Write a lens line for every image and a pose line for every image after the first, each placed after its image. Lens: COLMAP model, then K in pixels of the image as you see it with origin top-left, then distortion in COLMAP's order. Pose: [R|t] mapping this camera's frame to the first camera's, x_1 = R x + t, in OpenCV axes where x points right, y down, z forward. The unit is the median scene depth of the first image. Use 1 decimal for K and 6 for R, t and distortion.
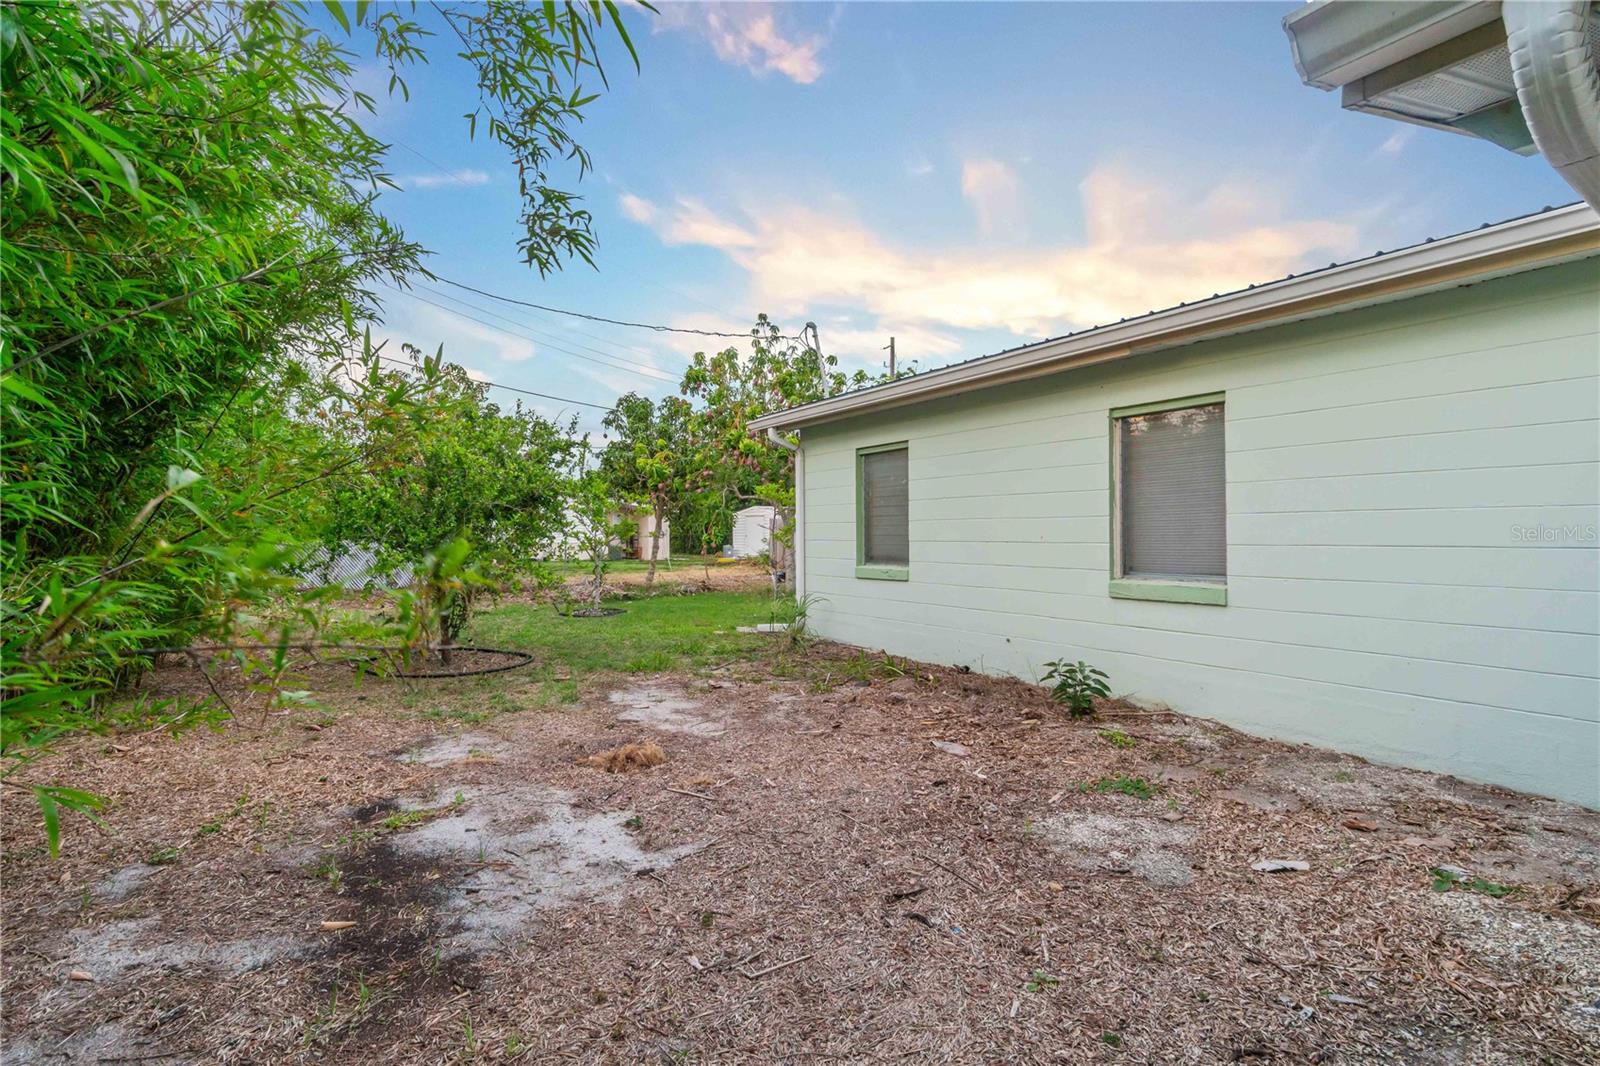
lens RADIAL K [[834.8, 0, 800.5], [0, 834.8, 525.7], [0, 0, 1]] dist [0.073263, -0.052255]
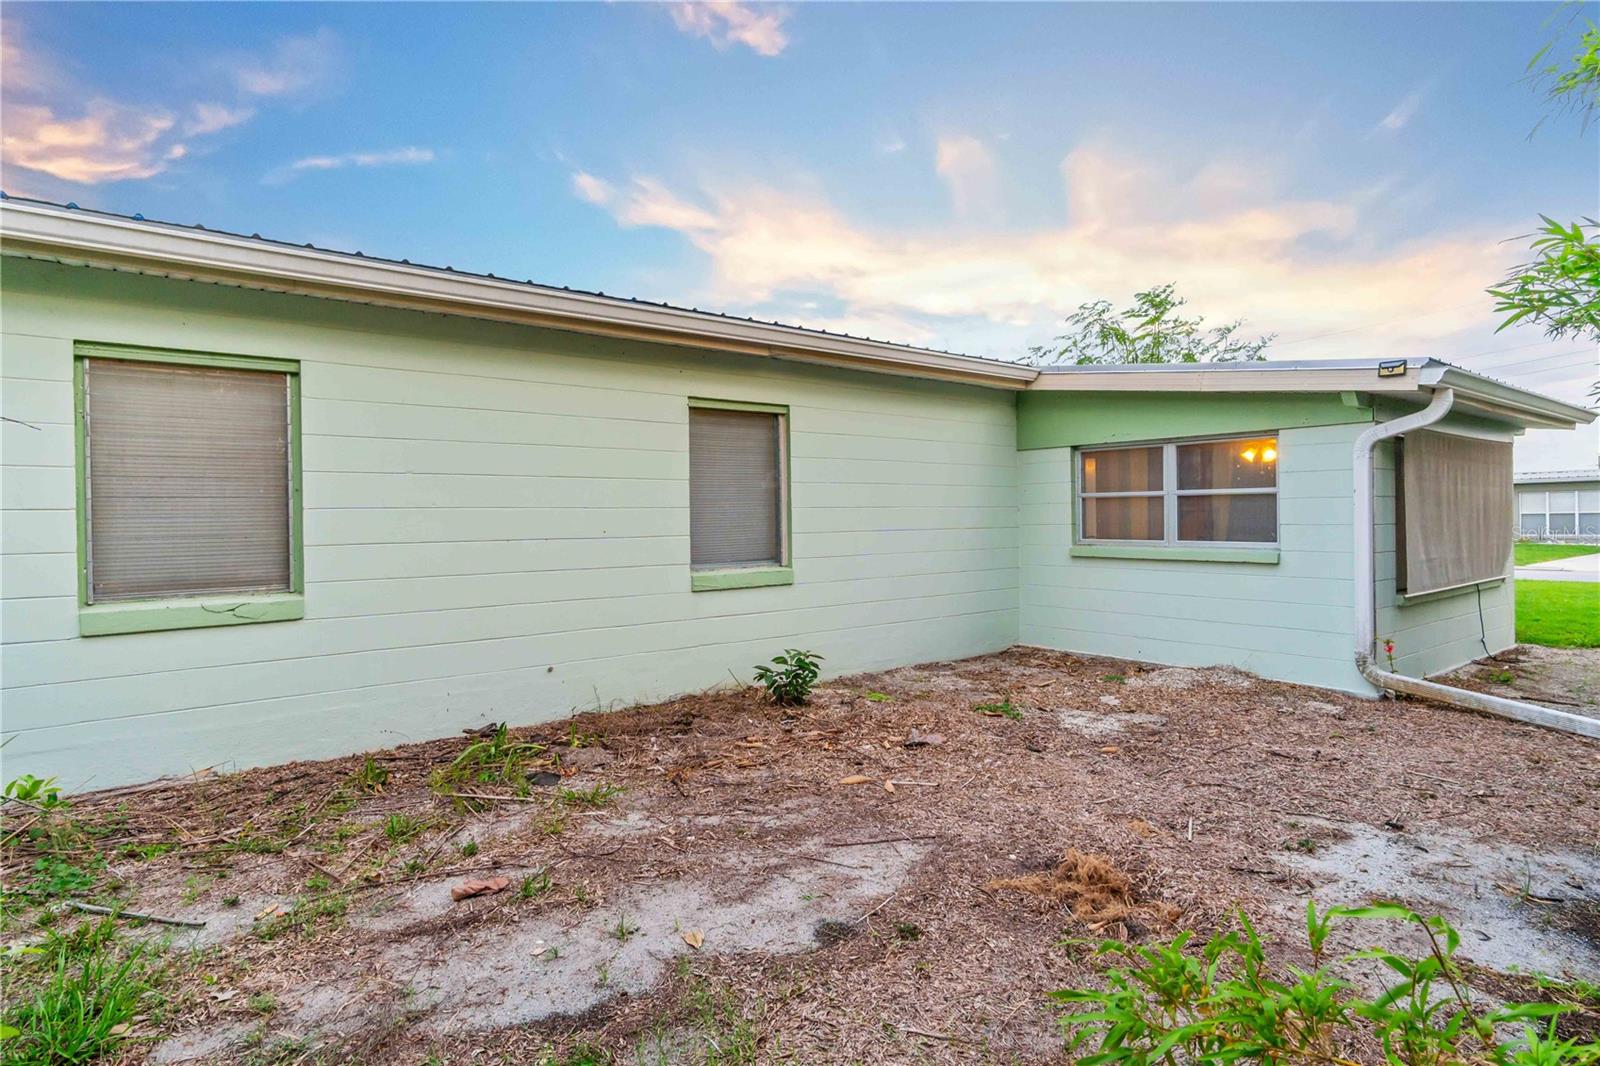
lens RADIAL K [[848.3, 0, 800.0], [0, 848.3, 533.0], [0, 0, 1]] dist [0.030282, -0.038913]
pose [[-0.123438, -0.003289, 0.992347, -0.673033], [0.007299, 0.999964, 0.004222, 0.015792], [-0.992325, 0.007764, -0.123410, 1.091109]]
